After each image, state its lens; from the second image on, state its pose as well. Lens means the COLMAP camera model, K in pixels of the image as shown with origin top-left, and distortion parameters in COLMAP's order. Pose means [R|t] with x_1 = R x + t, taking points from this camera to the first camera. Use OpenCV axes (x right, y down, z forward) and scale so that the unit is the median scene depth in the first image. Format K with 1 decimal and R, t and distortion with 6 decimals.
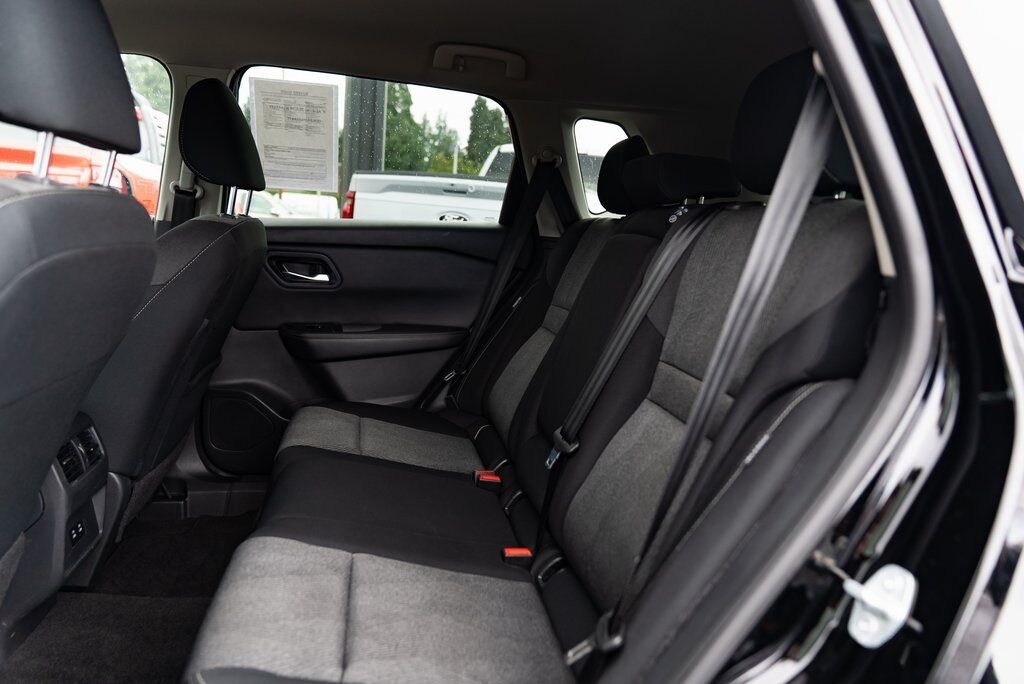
lens RADIAL K [[698.5, 0, 510.9], [0, 698.5, 339.2], [0, 0, 1]] dist [-0.034235, 0.017954]
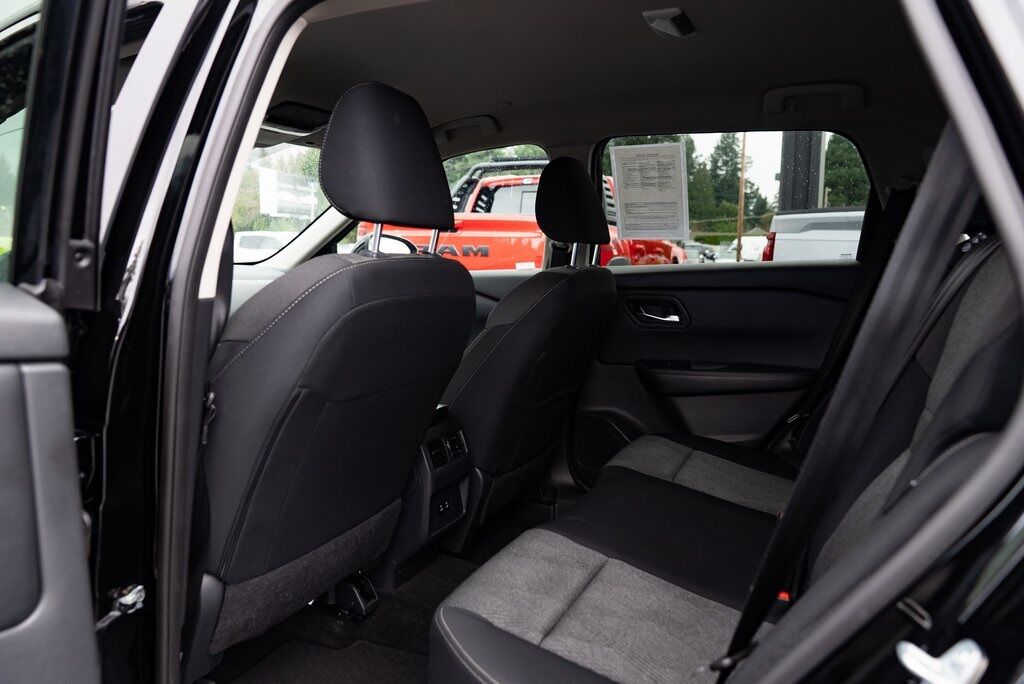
lens RADIAL K [[698.5, 0, 511.1], [0, 698.5, 342.0], [0, 0, 1]] dist [-0.034235, 0.017954]
pose [[0.800545, 0.012912, -0.599133, 0.186459], [-0.047029, 0.998038, -0.041330, 0.005324], [0.597424, 0.061263, 0.799582, -0.017916]]
